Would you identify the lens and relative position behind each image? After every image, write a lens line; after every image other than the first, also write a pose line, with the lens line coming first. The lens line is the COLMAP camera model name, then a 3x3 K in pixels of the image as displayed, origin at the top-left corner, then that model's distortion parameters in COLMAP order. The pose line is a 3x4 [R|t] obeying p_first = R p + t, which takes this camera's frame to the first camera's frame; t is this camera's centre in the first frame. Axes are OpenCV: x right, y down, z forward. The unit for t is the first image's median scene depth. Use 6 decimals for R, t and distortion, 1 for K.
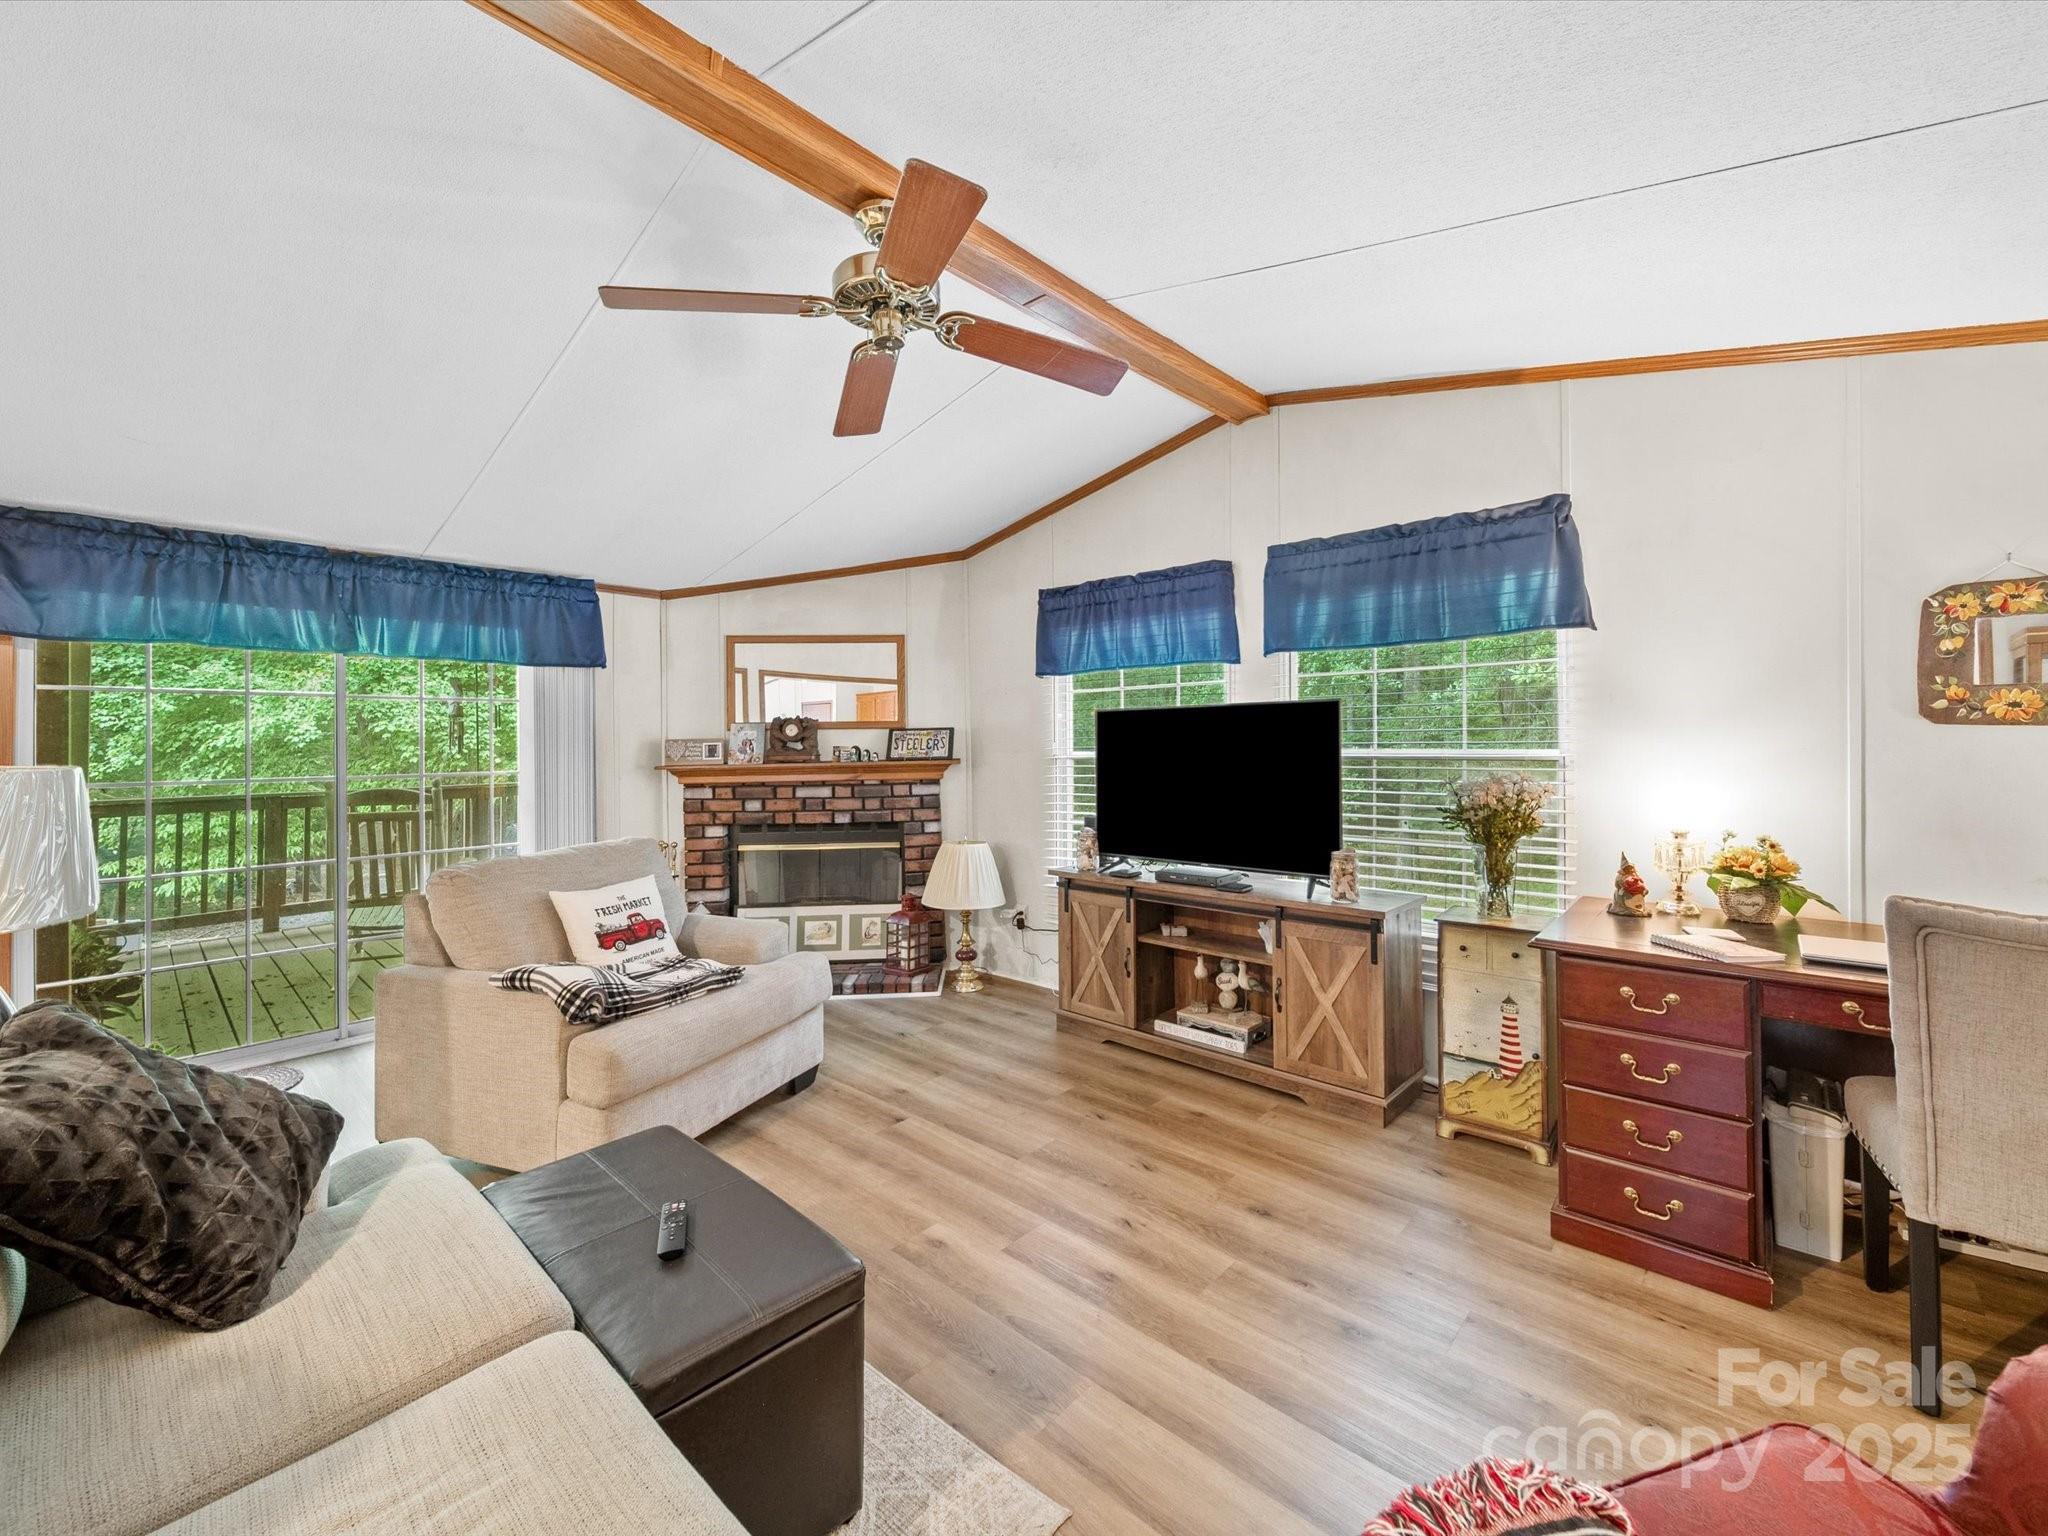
lens RADIAL K [[832.5, 0, 1036.9], [0, 832.5, 736.2], [0, 0, 1]] dist [-0.000132, -0.000251]
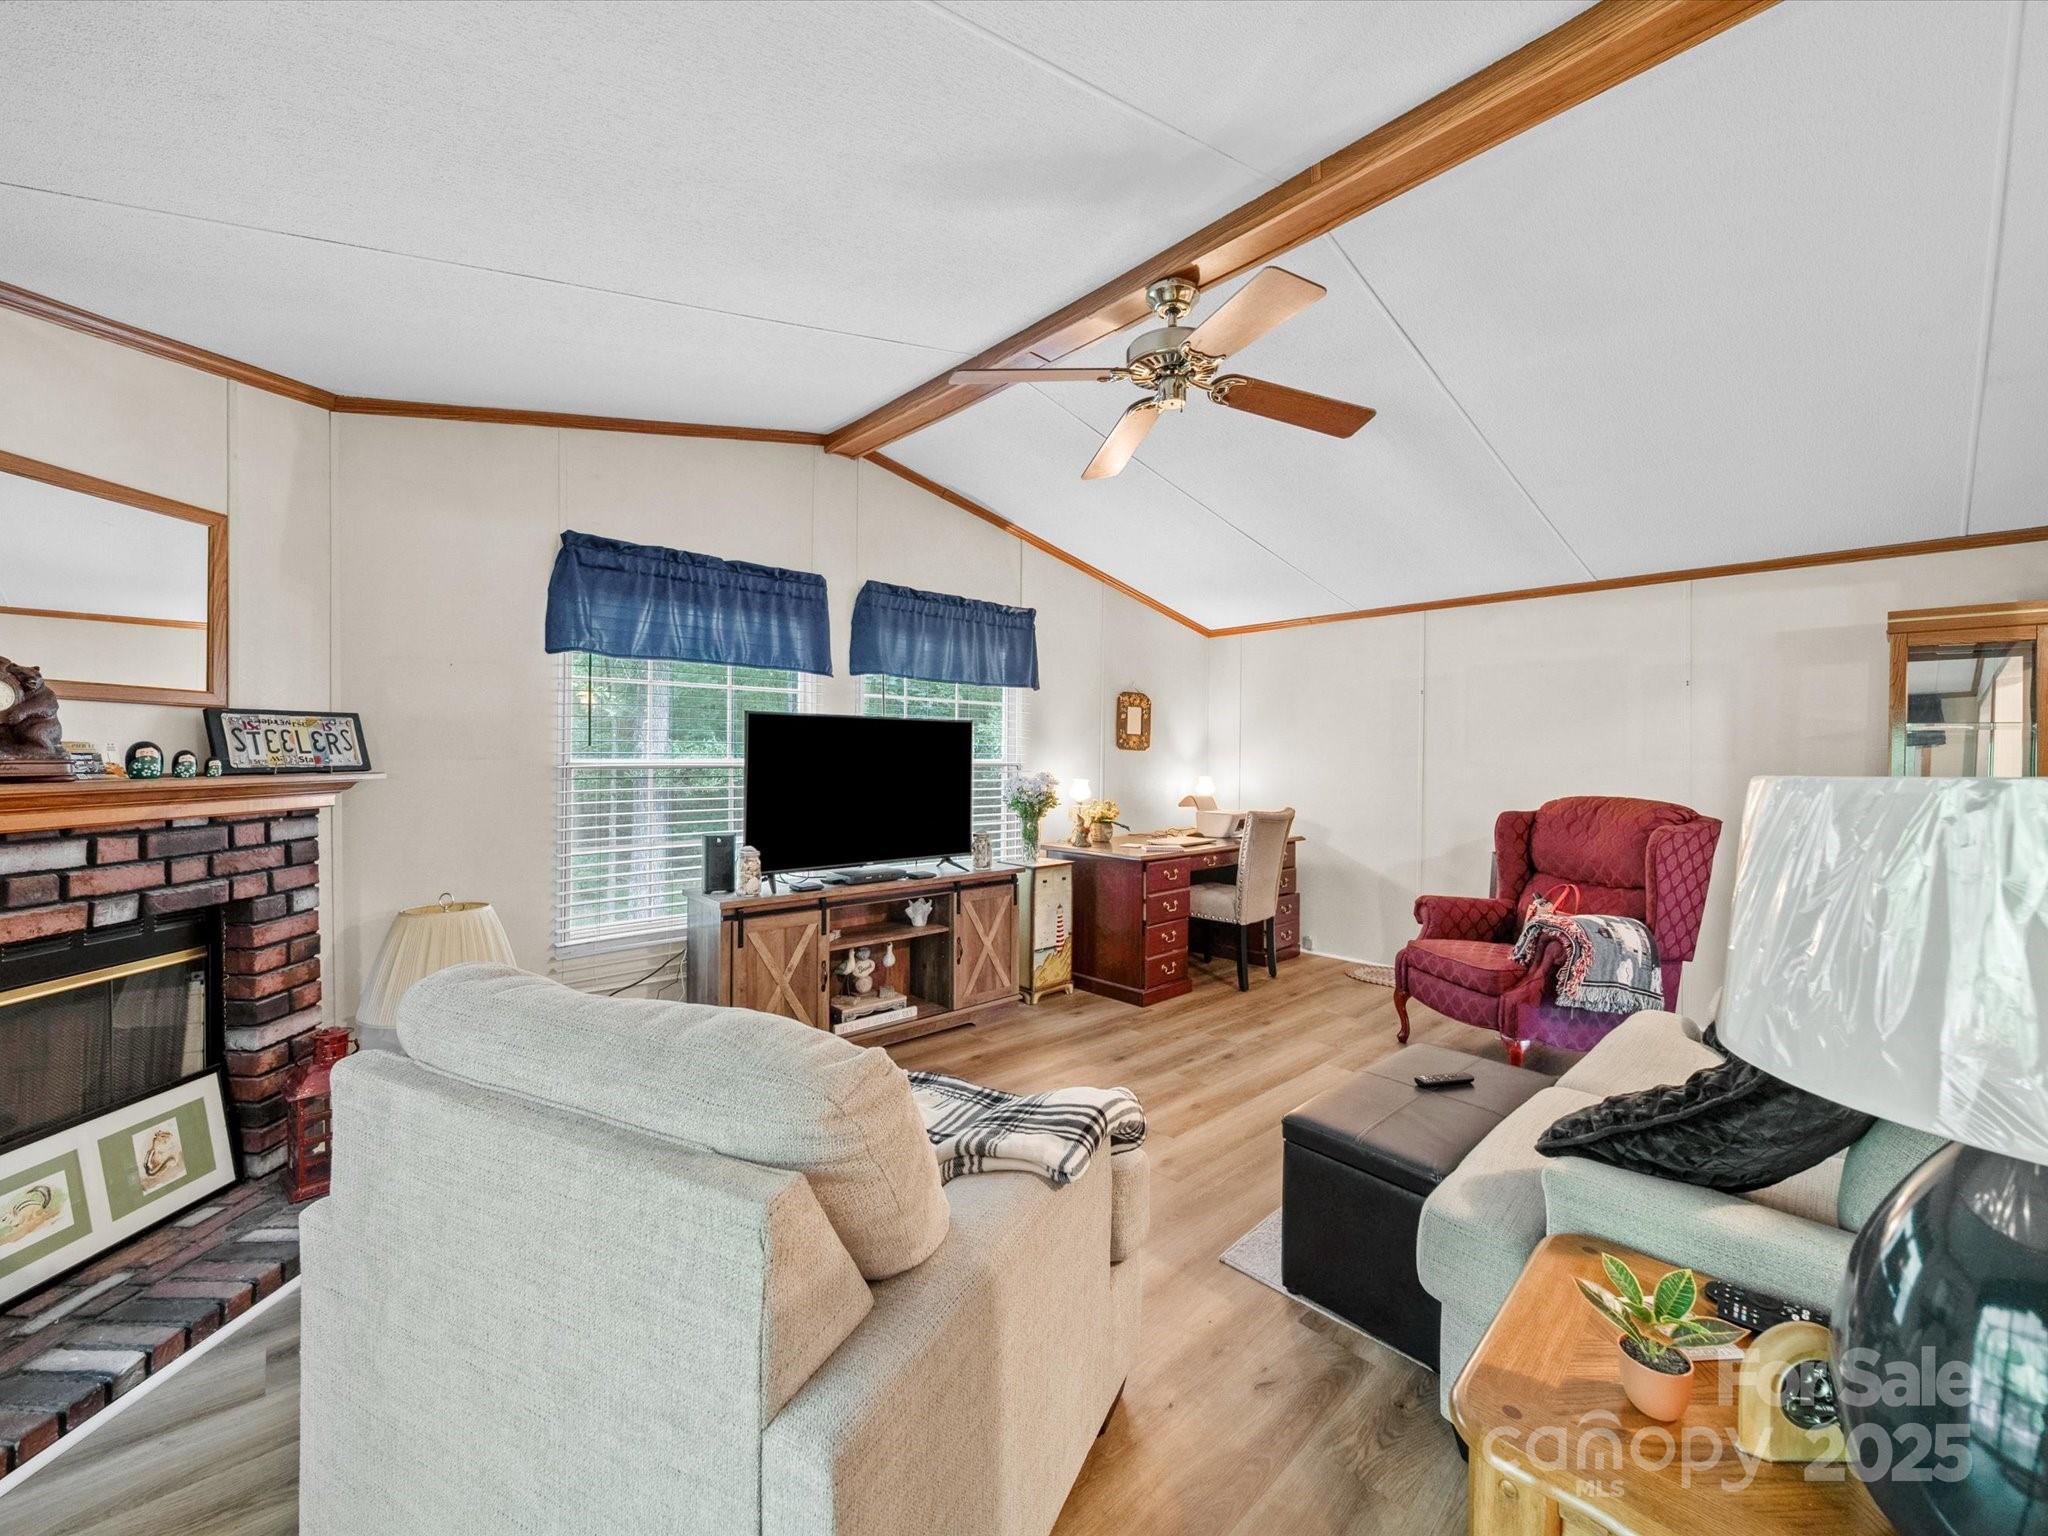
lens RADIAL K [[815.2, 0, 1034.1], [0, 815.2, 758.4], [0, 0, 1]] dist [0.002133, -0.000526]
pose [[0.085851, 0.007900, 0.996277, -0.768831], [-0.018521, 0.999808, -0.006332, 0.018537], [-0.996136, -0.017908, 0.085980, 0.636959]]
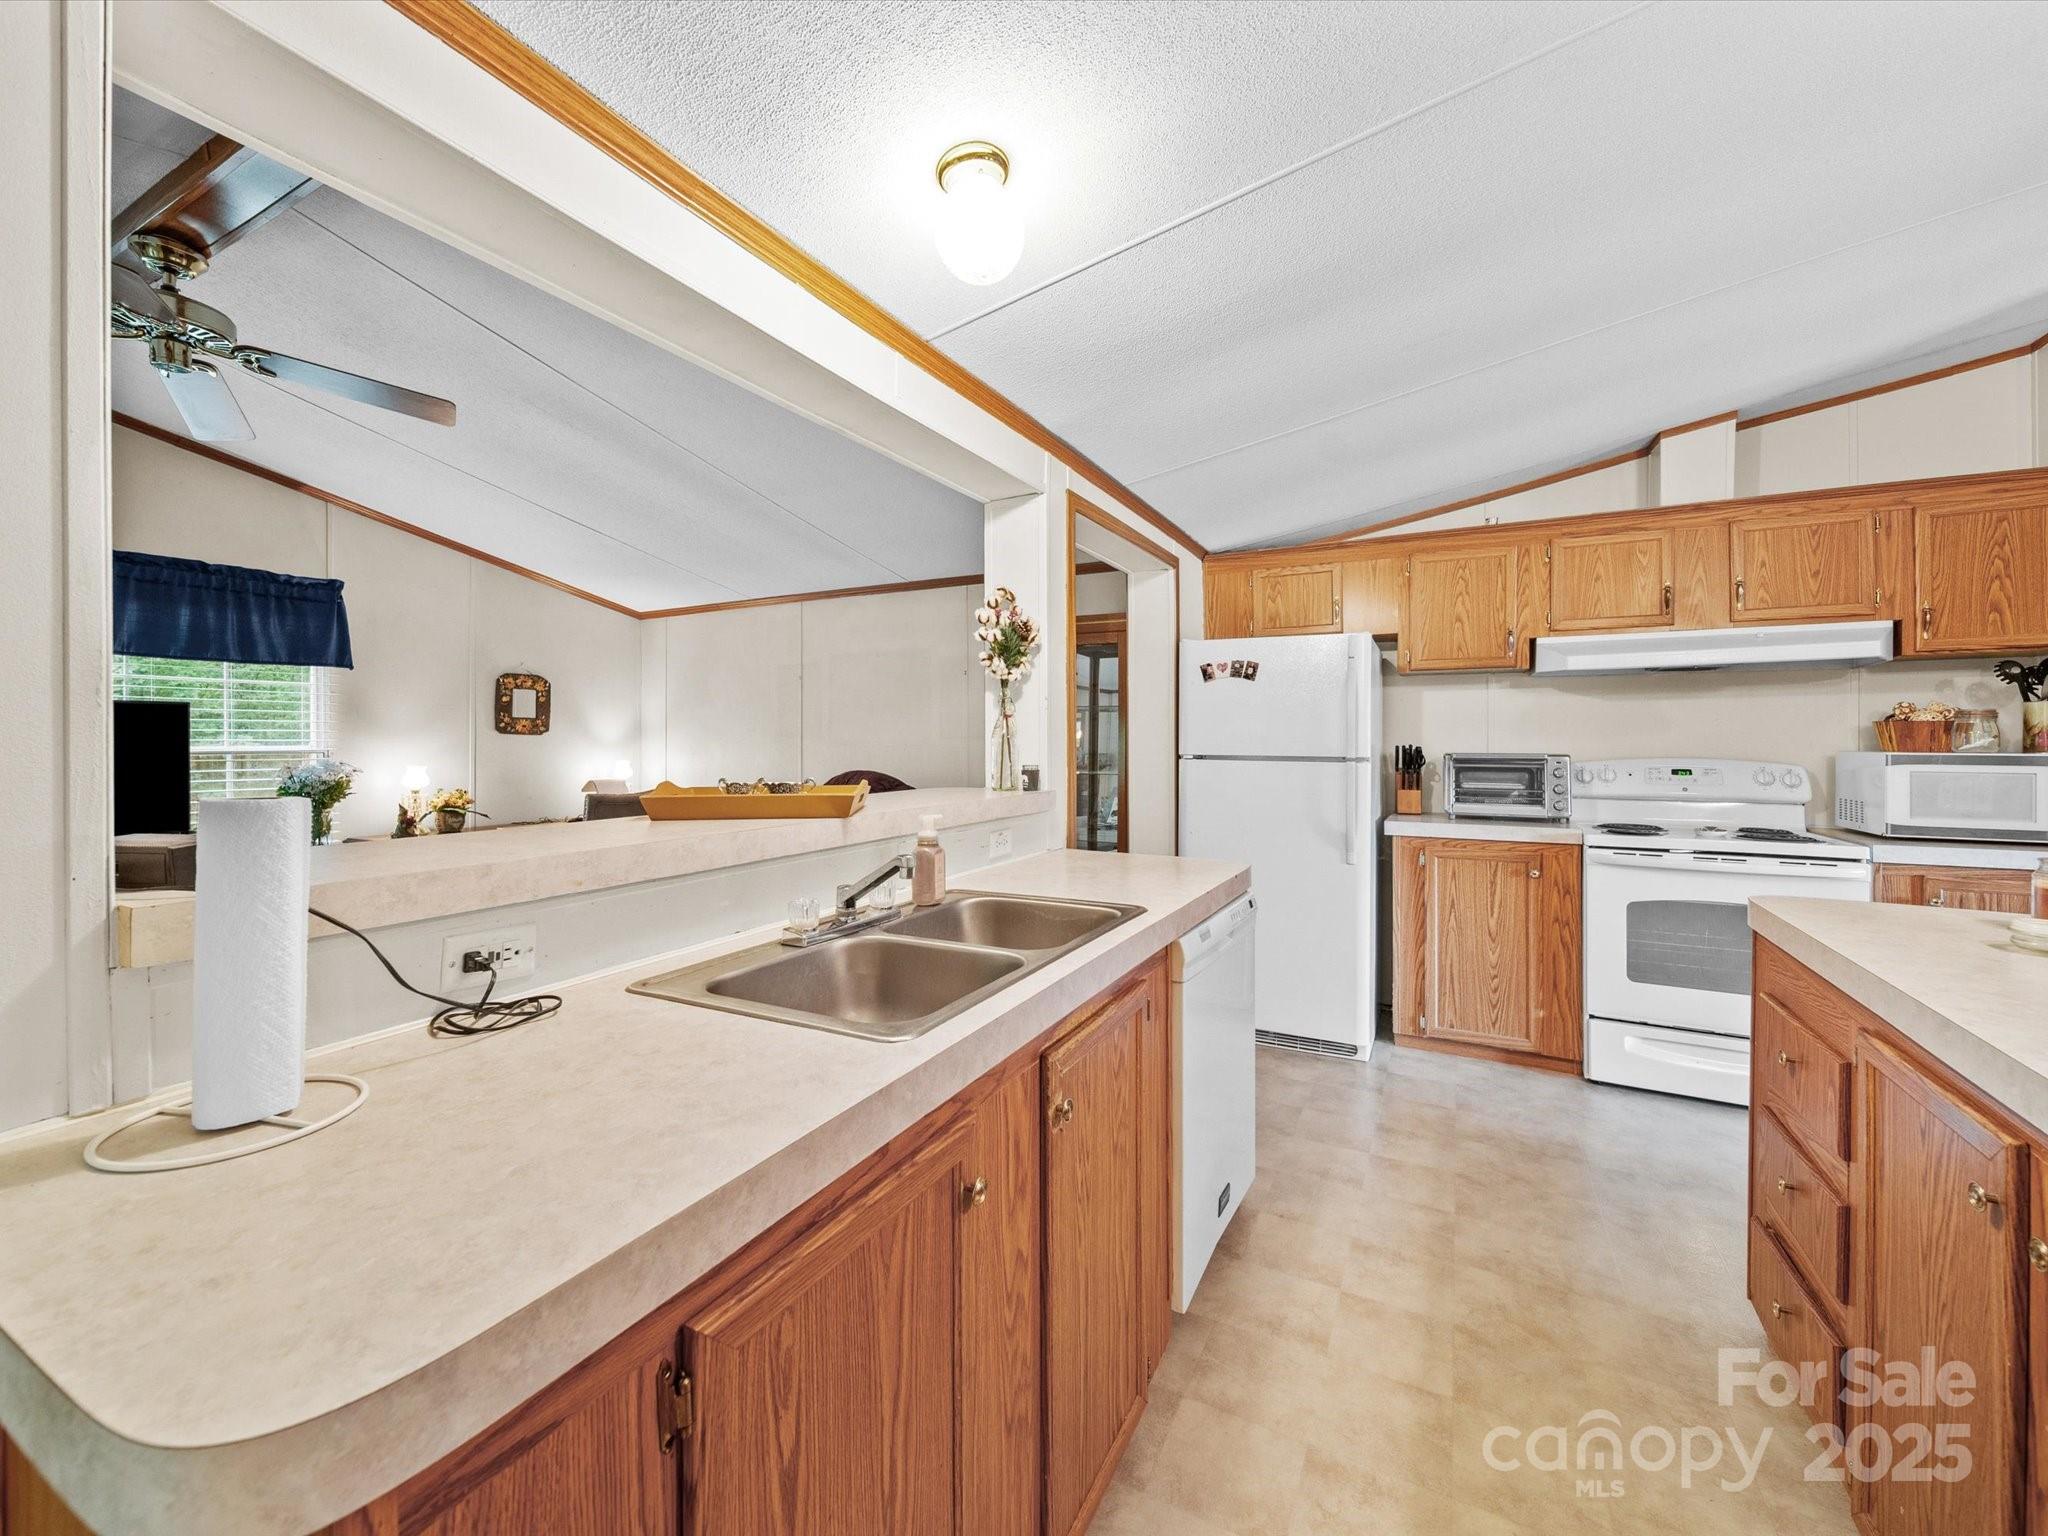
lens RADIAL K [[815.2, 0, 1030.7], [0, 815.2, 740.9], [0, 0, 1]] dist [0.002133, -0.000526]
pose [[-0.259437, 0.011370, 0.965693, -0.874120], [-0.000486, 0.999929, -0.011903, 0.018860], [-0.965760, -0.003557, -0.259413, 0.113026]]
